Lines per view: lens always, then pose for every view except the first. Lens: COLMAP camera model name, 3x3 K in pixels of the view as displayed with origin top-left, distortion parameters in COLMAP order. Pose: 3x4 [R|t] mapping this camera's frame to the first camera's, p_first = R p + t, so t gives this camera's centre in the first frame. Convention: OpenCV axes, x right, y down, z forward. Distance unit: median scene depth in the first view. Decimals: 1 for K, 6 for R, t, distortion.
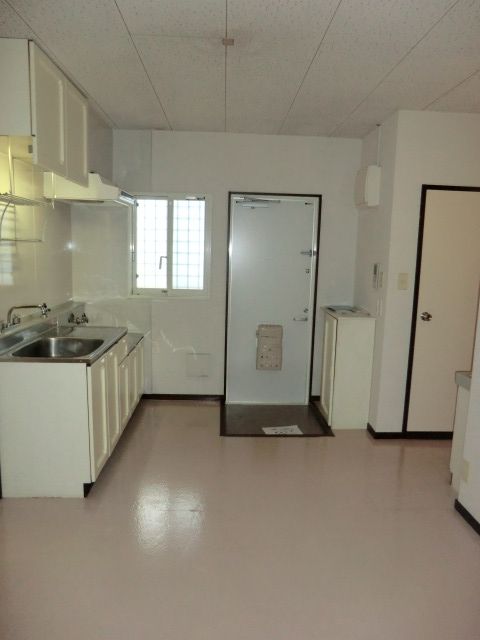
lens RADIAL K [[460.3, 0, 242.0], [0, 460.3, 321.9], [0, 0, 1]] dist [-0.055923, 0.042177]
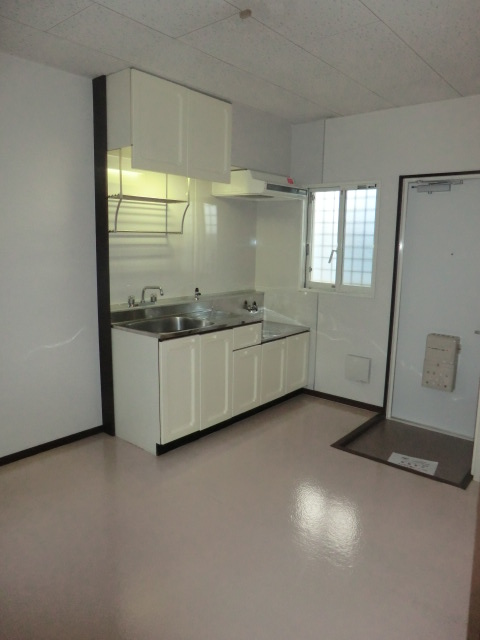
lens RADIAL K [[460.3, 0, 256.0], [0, 460.3, 320.3], [0, 0, 1]] dist [-0.055923, 0.042177]
pose [[0.744100, 0.104714, -0.659811, 0.376848], [-0.106325, 0.993613, 0.037782, -0.016113], [0.659554, 0.042041, 0.750481, 0.189574]]
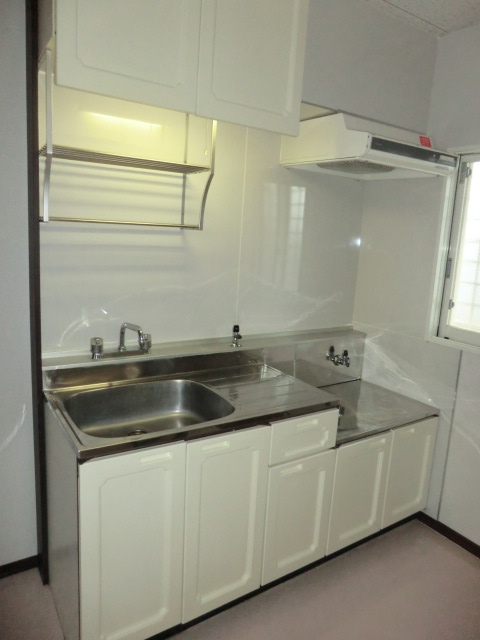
lens RADIAL K [[460.3, 0, 268.5], [0, 460.3, 315.8], [0, 0, 1]] dist [-0.055923, 0.042177]
pose [[0.532757, 0.157302, -0.831520, 0.117727], [-0.180644, 0.981065, 0.069852, -0.090833], [0.826763, 0.112995, 0.551085, 0.555838]]
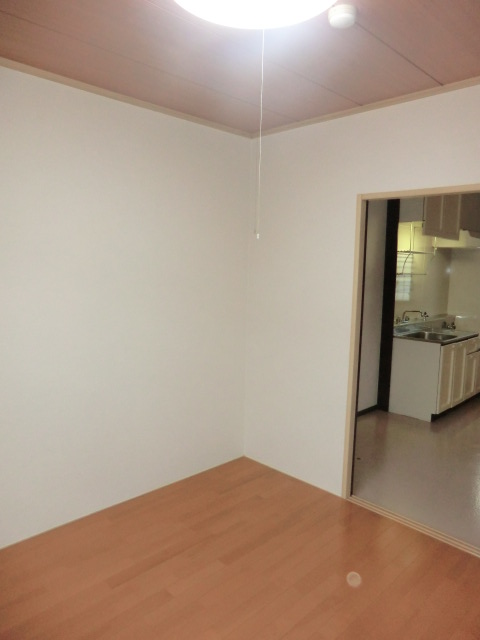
lens RADIAL K [[460.3, 0, 243.9], [0, 460.3, 320.5], [0, 0, 1]] dist [-0.055923, 0.042177]
pose [[0.670996, 0.071798, -0.737977, 0.282360], [-0.116109, 0.993196, -0.008942, 0.067009], [0.732314, 0.091686, 0.674767, -0.479548]]
